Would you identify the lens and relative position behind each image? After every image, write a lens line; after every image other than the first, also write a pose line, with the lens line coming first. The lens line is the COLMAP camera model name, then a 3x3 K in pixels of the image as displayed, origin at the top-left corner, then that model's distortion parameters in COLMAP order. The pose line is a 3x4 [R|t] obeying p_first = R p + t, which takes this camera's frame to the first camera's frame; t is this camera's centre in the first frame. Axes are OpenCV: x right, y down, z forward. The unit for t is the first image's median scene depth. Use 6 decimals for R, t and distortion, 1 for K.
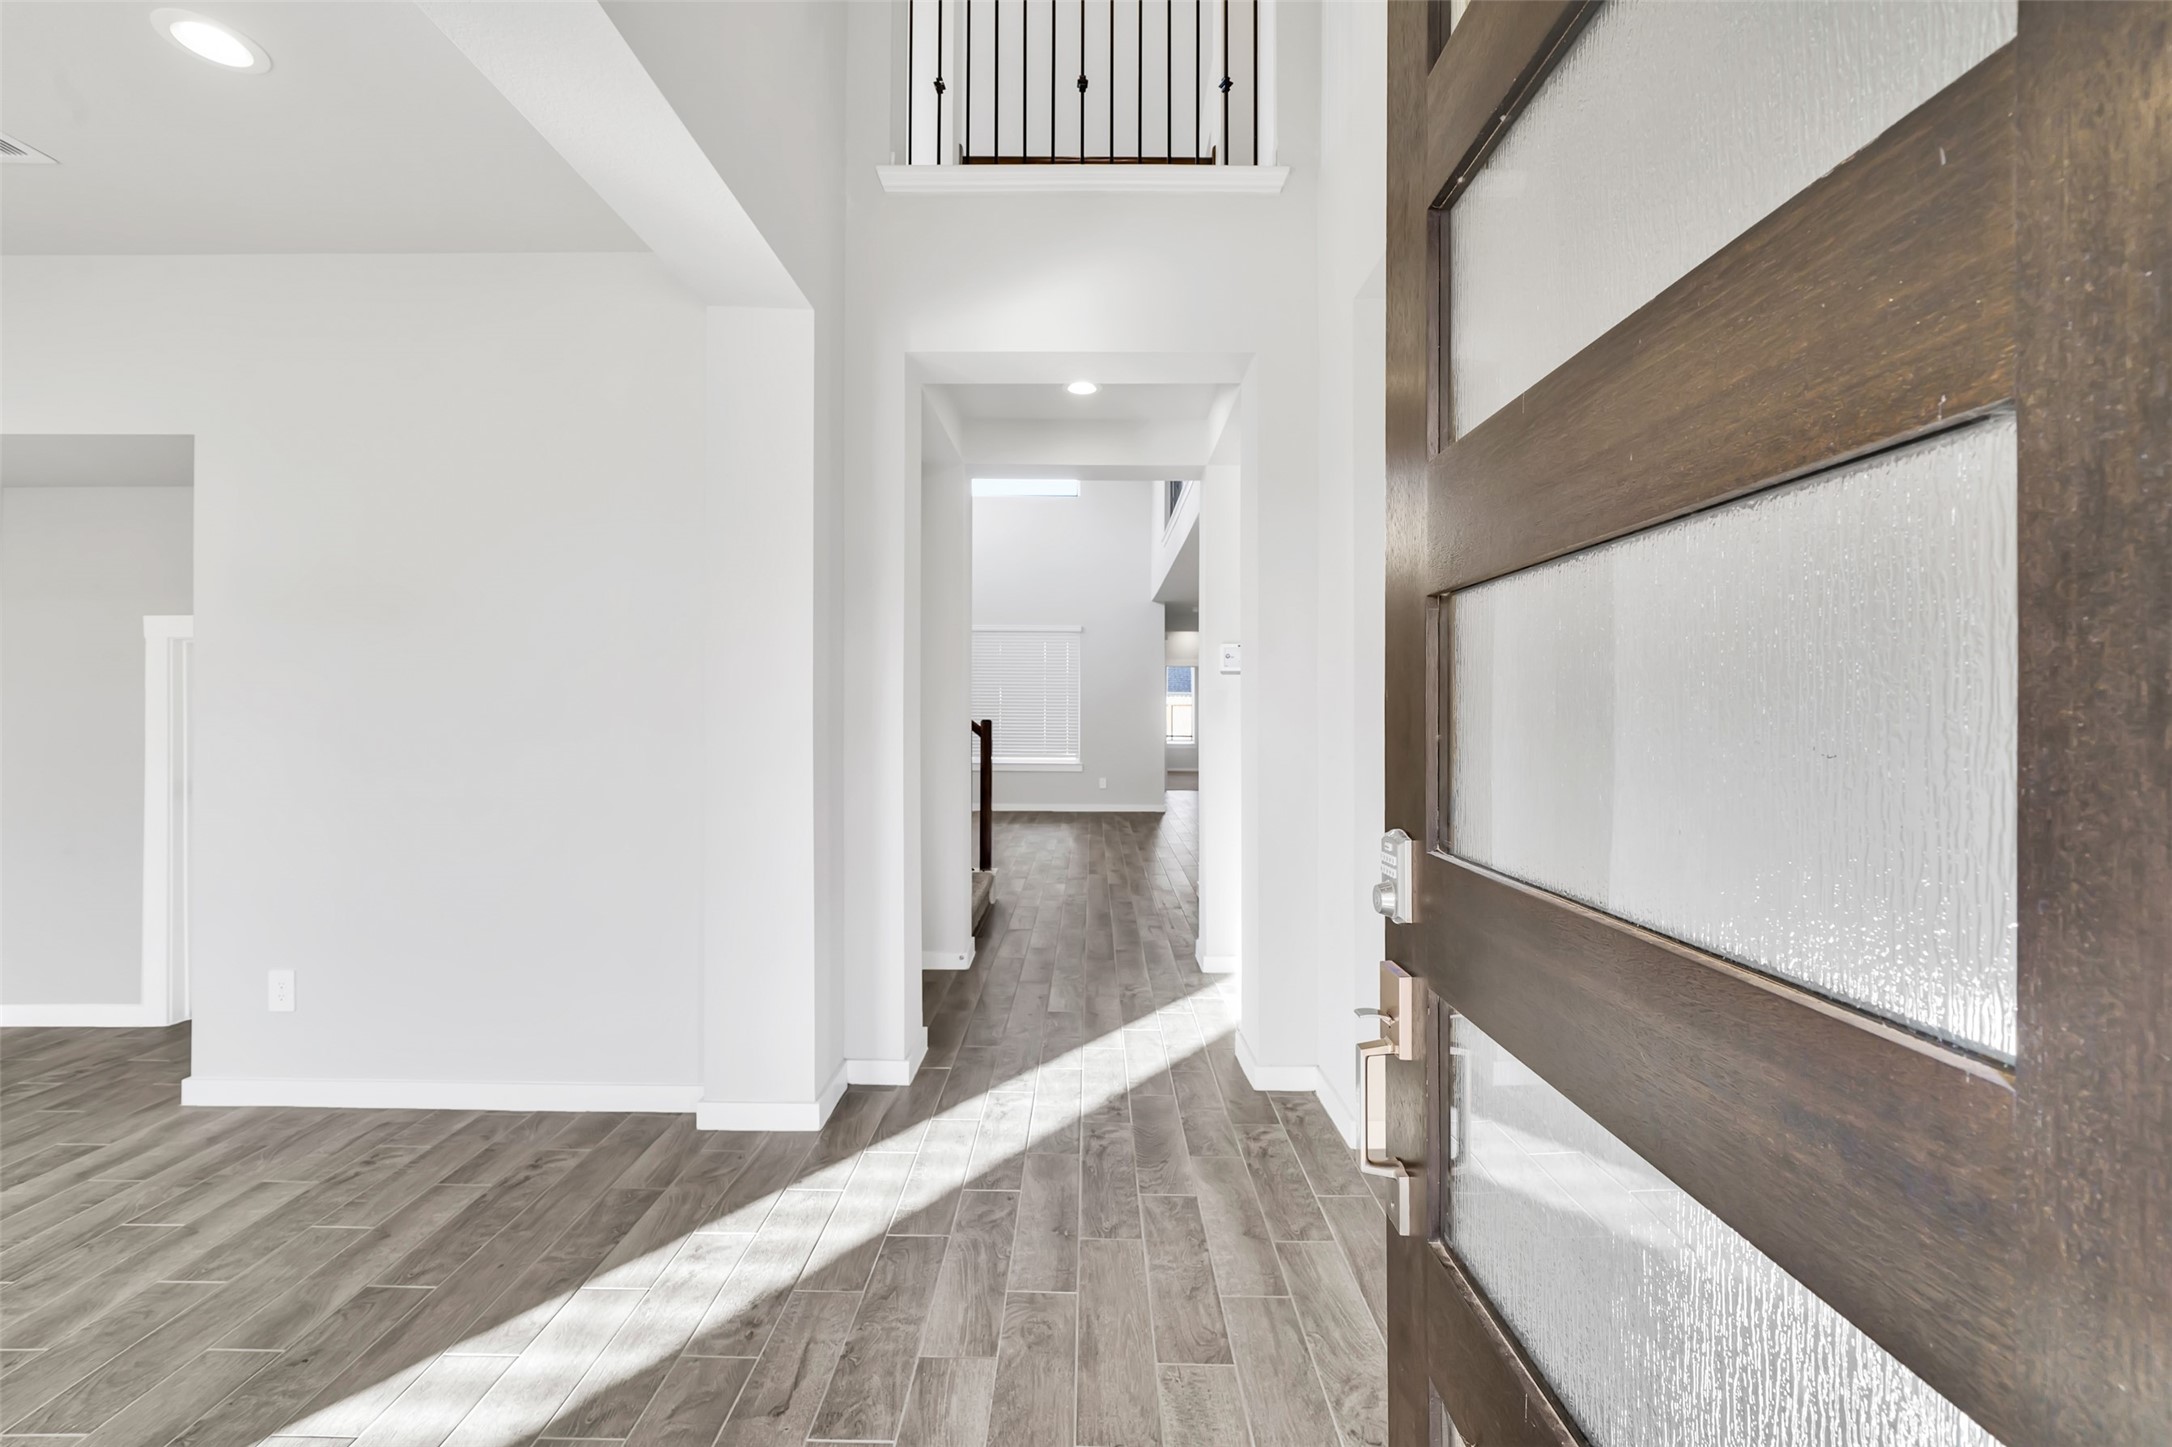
lens RADIAL K [[882.9, 0, 1075.2], [0, 882.9, 722.5], [0, 0, 1]] dist [0.004302, 0.000879]
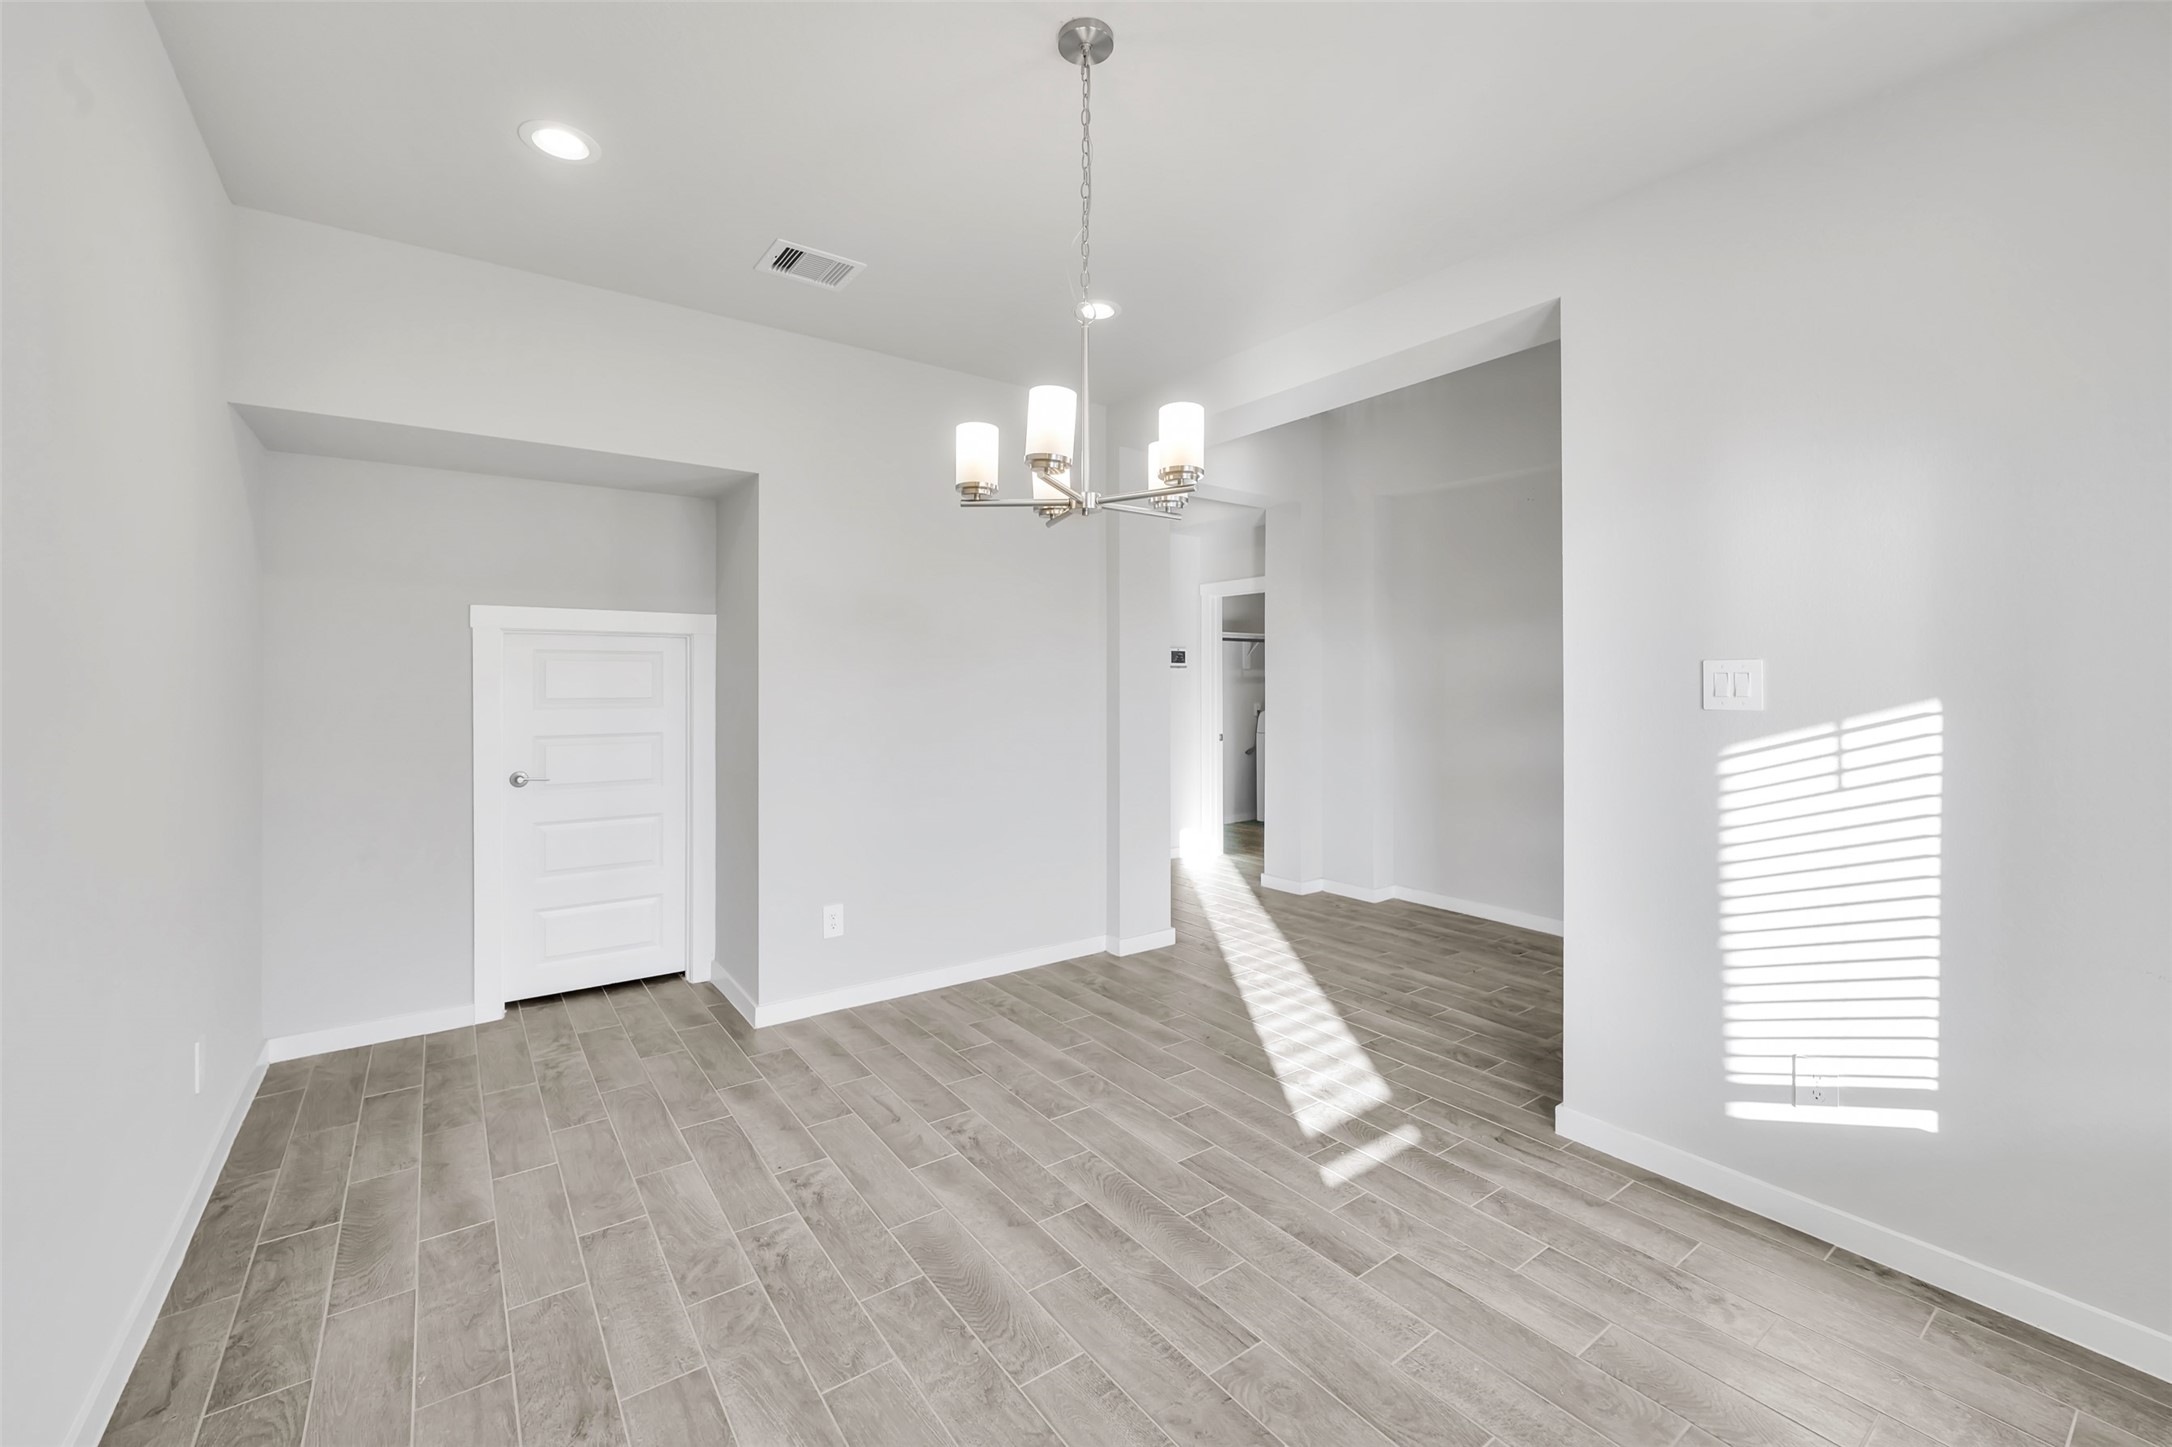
lens RADIAL K [[882.9, 0, 1082.4], [0, 882.9, 705.7], [0, 0, 1]] dist [0.004302, 0.000879]
pose [[0.794199, -0.018260, 0.607384, -1.607512], [0.006761, 0.999752, 0.021216, -0.035978], [-0.607620, -0.012743, 0.794125, -0.256996]]
